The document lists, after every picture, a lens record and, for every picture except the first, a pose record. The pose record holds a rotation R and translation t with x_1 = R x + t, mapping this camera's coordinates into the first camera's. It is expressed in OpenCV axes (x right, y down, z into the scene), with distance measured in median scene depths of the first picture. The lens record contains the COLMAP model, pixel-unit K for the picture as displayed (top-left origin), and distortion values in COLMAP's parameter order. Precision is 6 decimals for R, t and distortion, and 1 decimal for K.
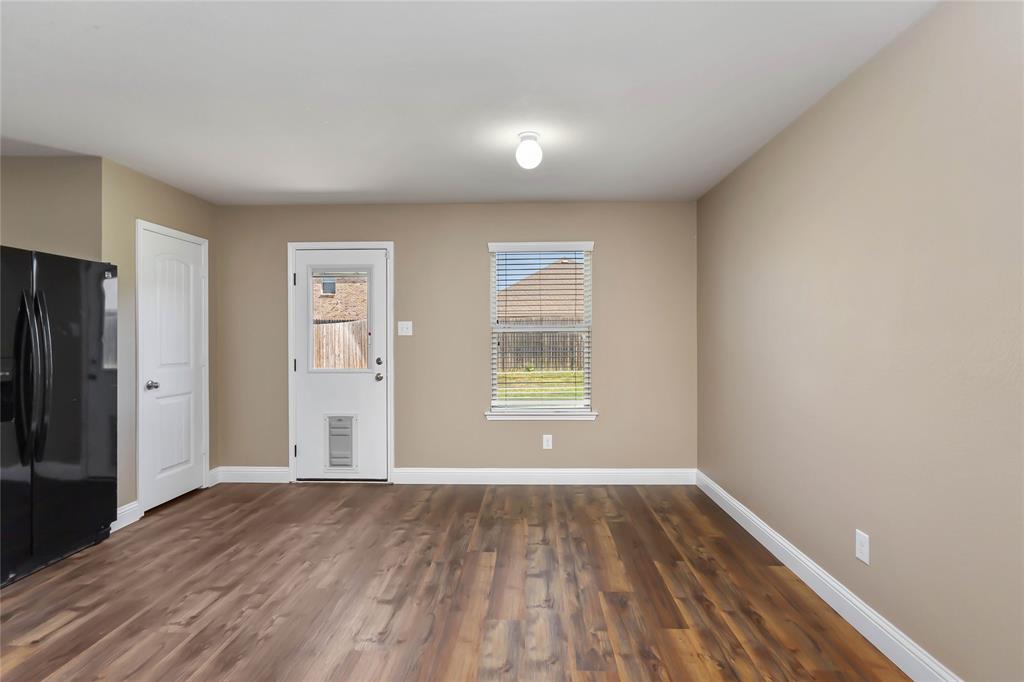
lens RADIAL K [[491.5, 0, 519.0], [0, 491.5, 337.9], [0, 0, 1]] dist [-0.014862, 0.006768]
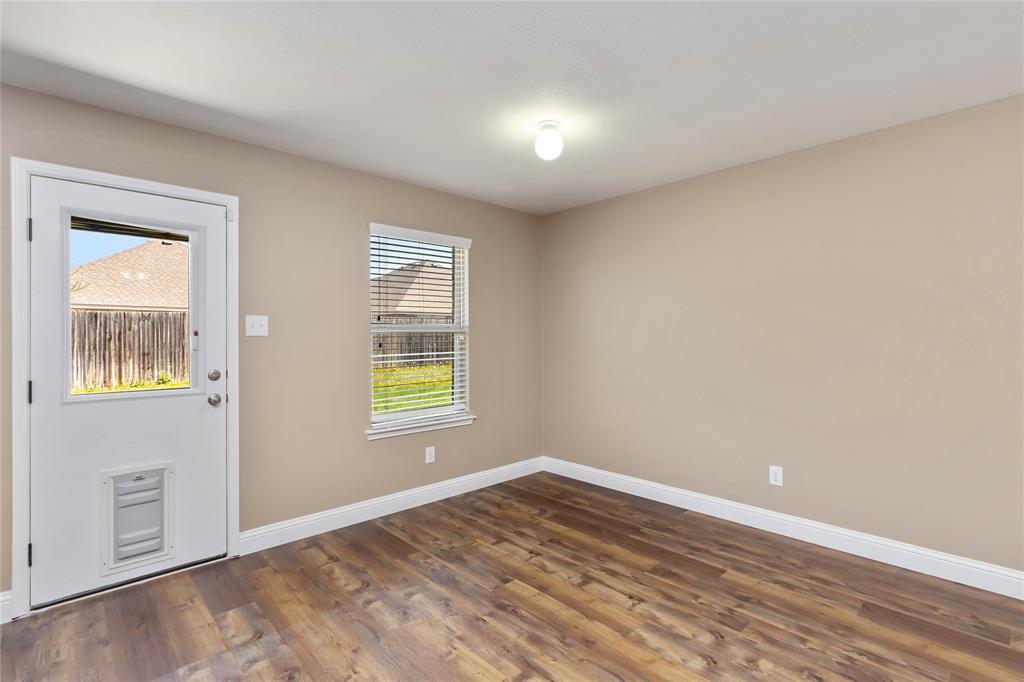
lens RADIAL K [[491.5, 0, 516.4], [0, 491.5, 334.2], [0, 0, 1]] dist [-0.014862, 0.006768]
pose [[0.698117, 0.003539, 0.715975, -0.472903], [0.004336, 0.999949, -0.009171, 0.000854], [-0.715971, 0.009507, 0.698065, 0.260397]]
